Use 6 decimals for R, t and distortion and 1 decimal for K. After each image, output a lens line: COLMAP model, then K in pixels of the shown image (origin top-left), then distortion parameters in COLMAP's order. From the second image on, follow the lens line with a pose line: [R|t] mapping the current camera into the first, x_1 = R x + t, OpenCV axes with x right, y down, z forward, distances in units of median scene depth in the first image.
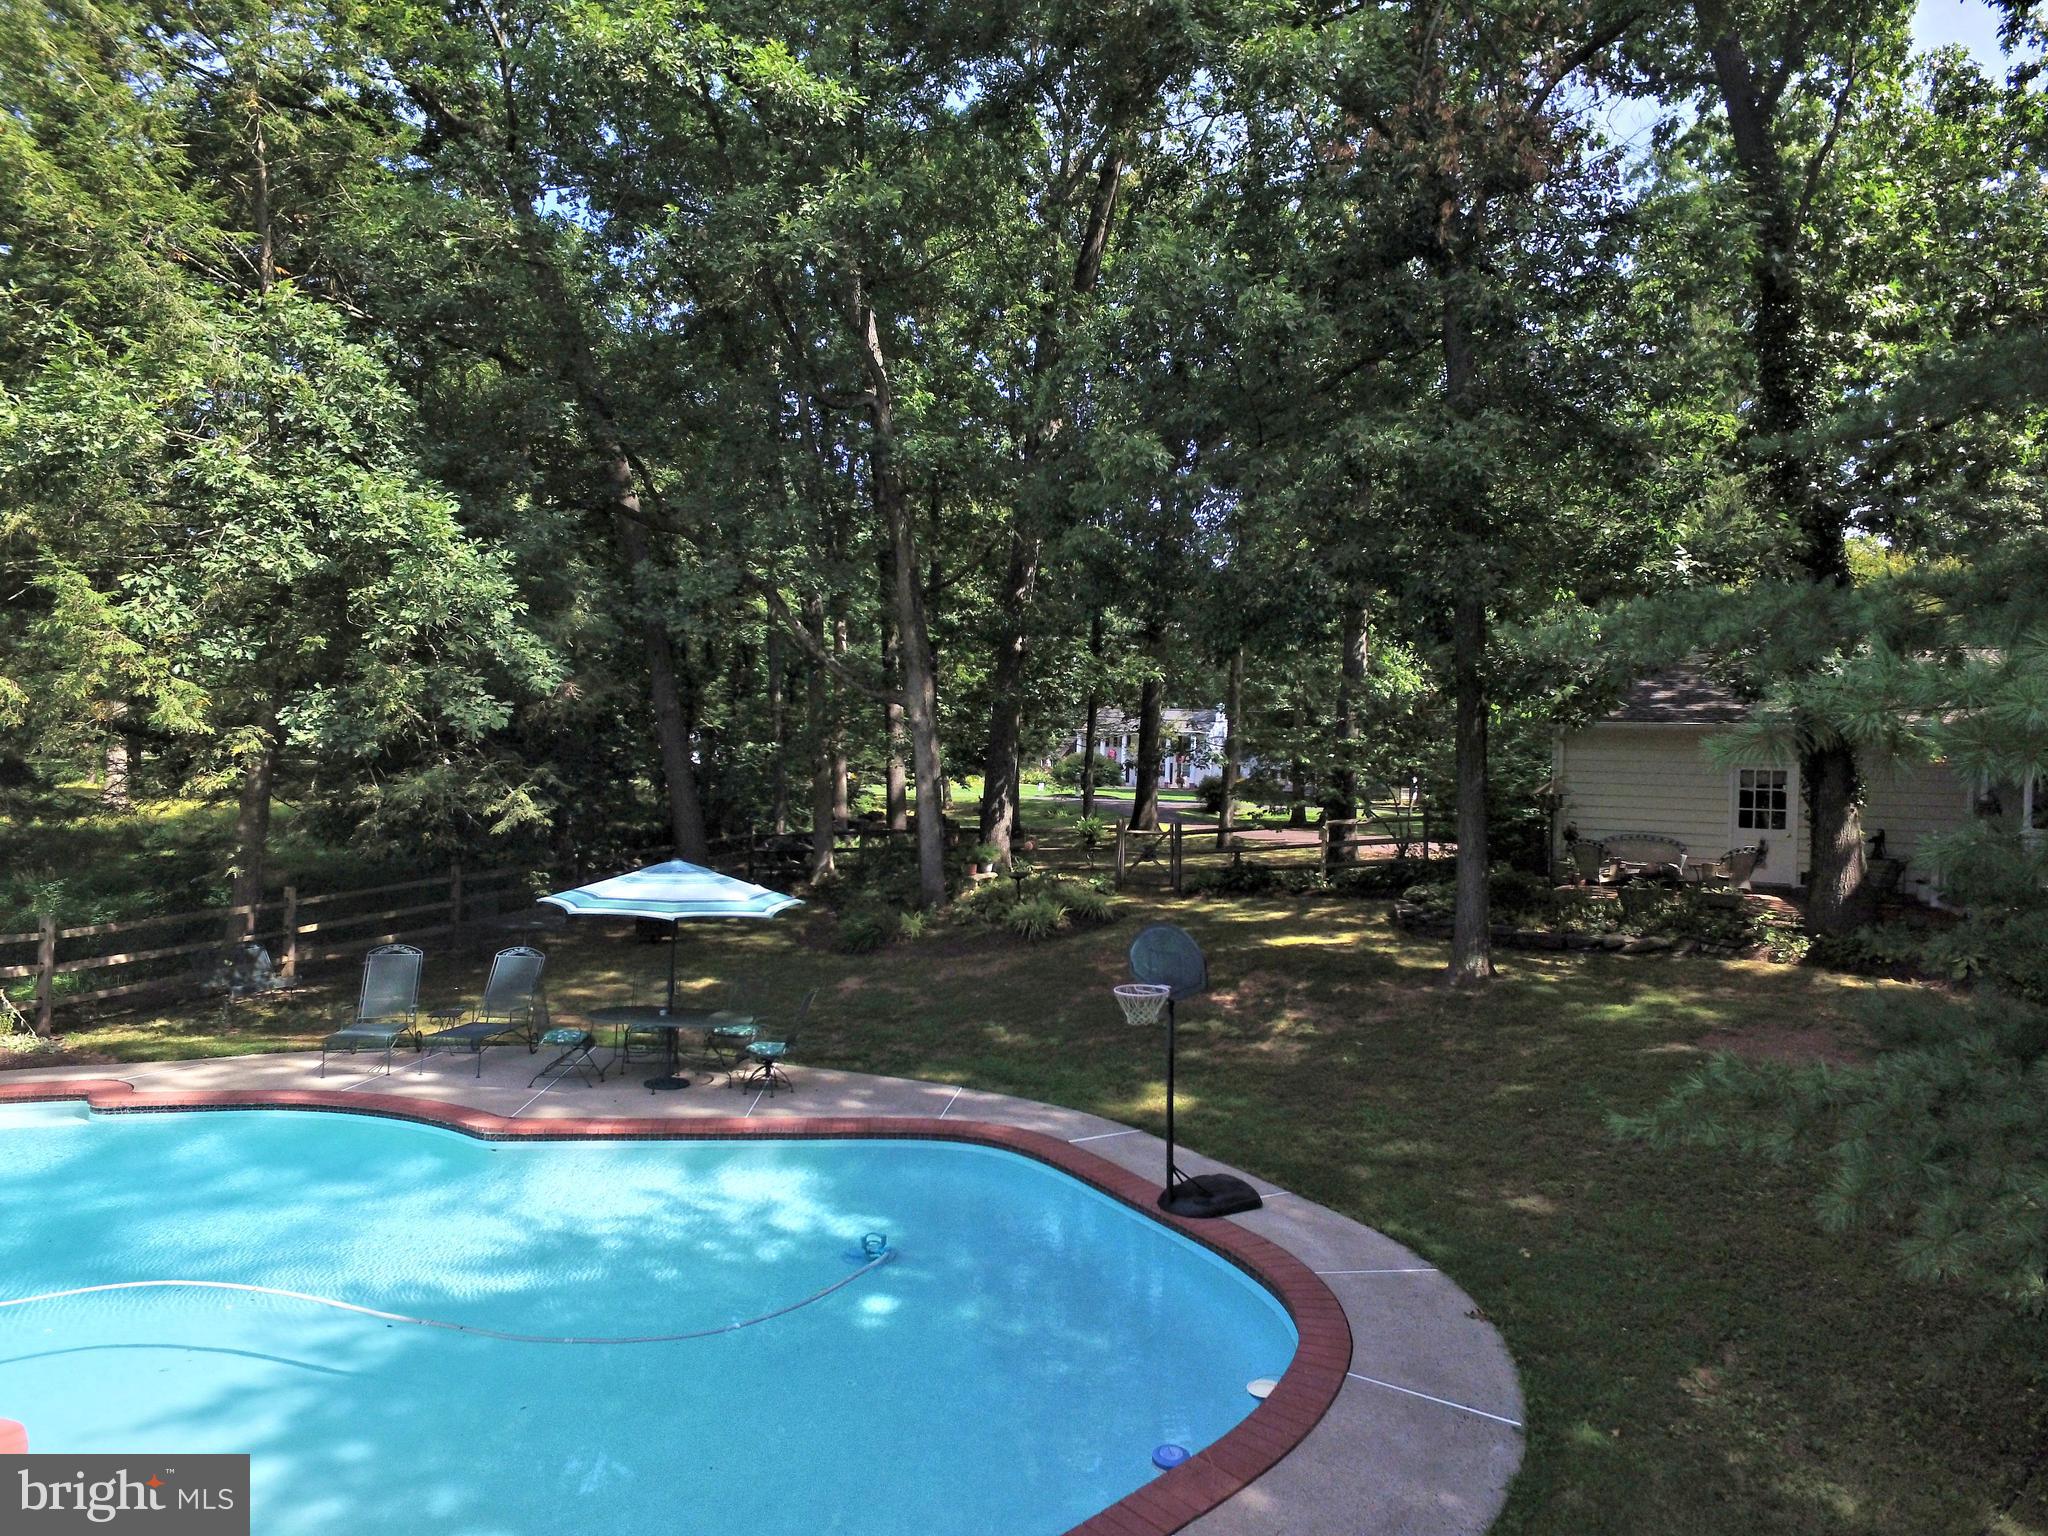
lens RADIAL K [[1196.1, 0, 1048.5], [0, 1196.1, 777.4], [0, 0, 1]] dist [-0.009774, 0.014440]
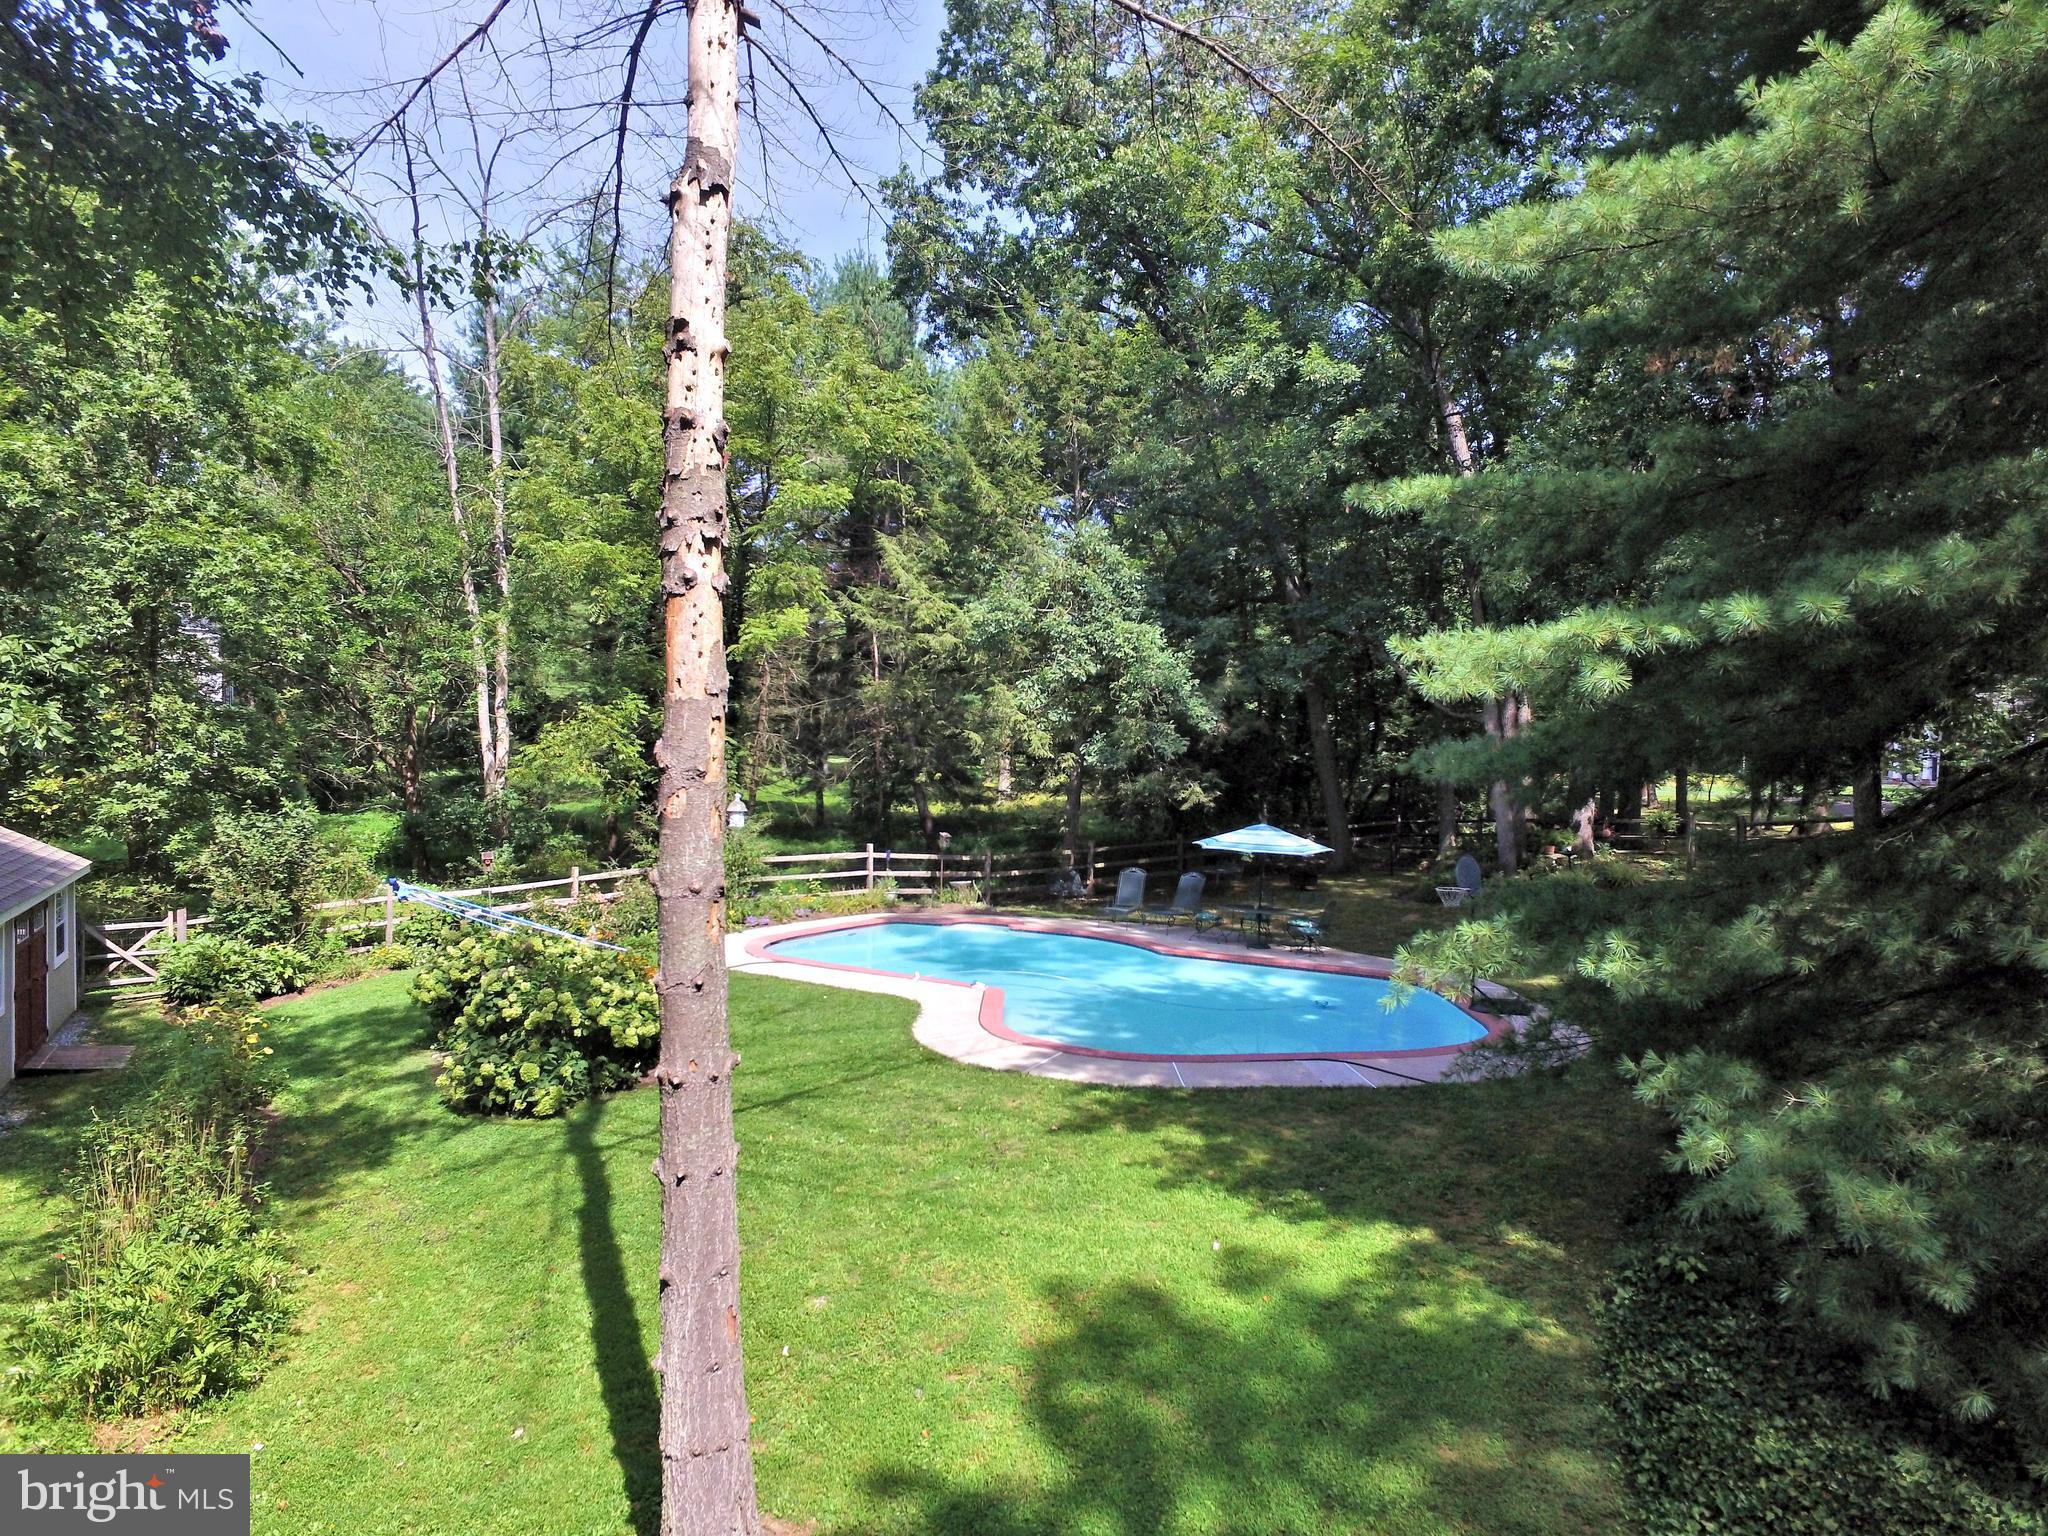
lens RADIAL K [[1196.1, 0, 1028.0], [0, 1196.1, 769.3], [0, 0, 1]] dist [-0.009774, 0.014440]
pose [[0.803272, -0.008319, -0.595555, 0.432012], [0.004352, 0.999958, -0.008098, -0.000314], [0.595597, 0.003913, 0.803274, -0.596583]]
